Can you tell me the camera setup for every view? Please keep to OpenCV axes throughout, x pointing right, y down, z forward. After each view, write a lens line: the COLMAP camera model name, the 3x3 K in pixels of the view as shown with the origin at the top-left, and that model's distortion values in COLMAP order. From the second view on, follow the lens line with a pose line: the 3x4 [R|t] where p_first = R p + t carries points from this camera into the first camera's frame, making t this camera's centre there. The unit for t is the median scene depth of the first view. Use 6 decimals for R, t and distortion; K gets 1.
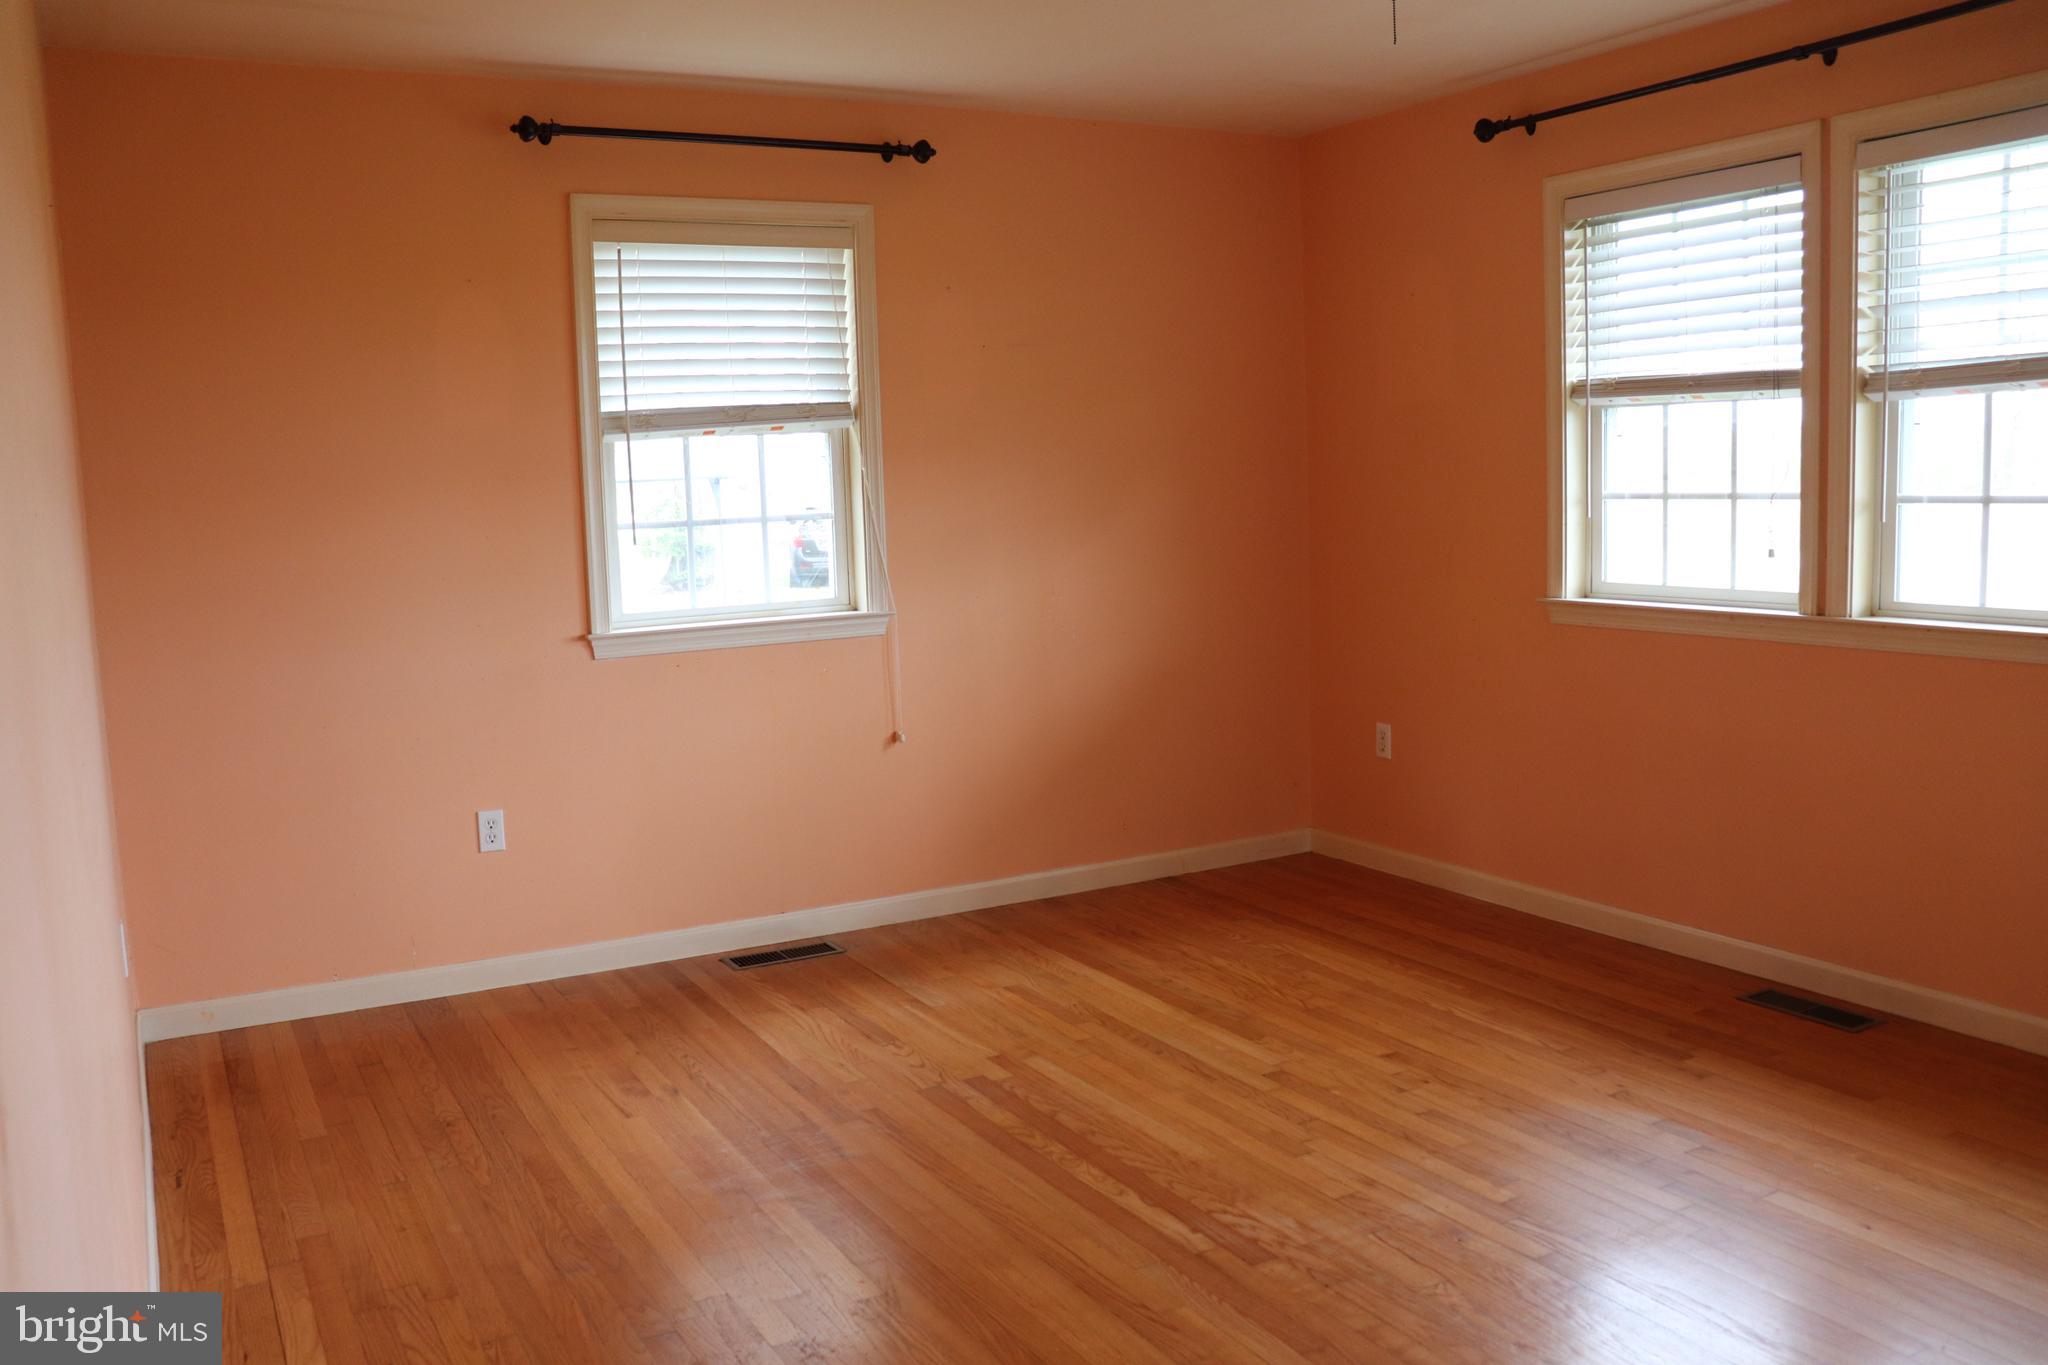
lens RADIAL K [[1694.4, 0, 1020.9], [0, 1694.4, 667.8], [0, 0, 1]] dist [-0.119022, 0.022464]
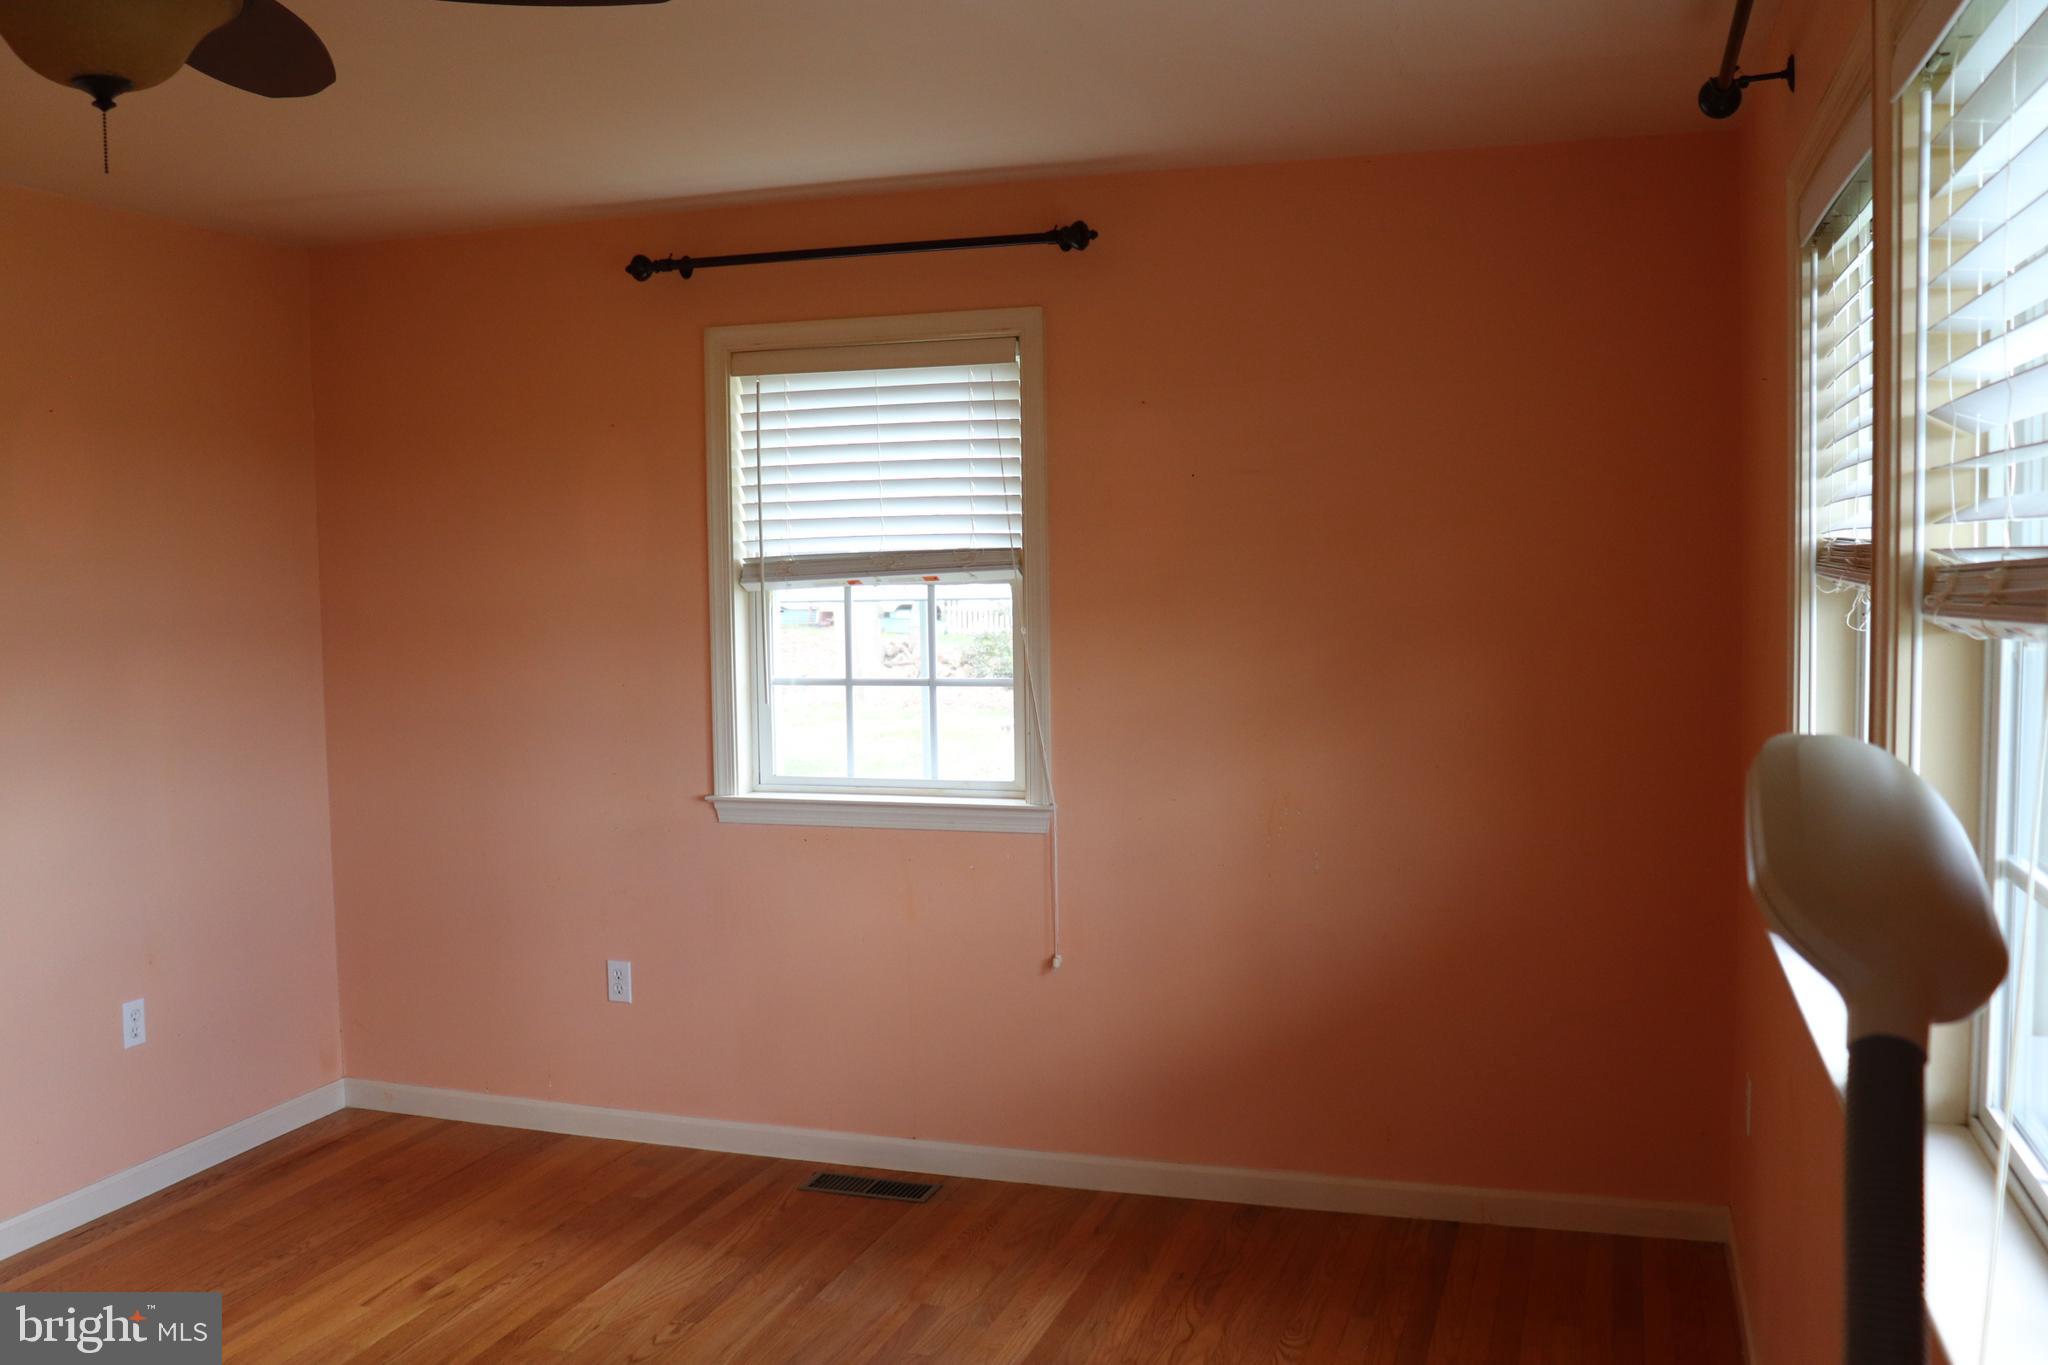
lens RADIAL K [[1786.4, 0, 1003.4], [0, 1786.4, 689.5], [0, 0, 1]] dist [-0.152187, 0.149208]
pose [[0.686272, 0.076354, -0.723326, 0.570221], [-0.093037, 0.995521, 0.016816, -0.110733], [0.721370, 0.055755, 0.690302, 0.429737]]
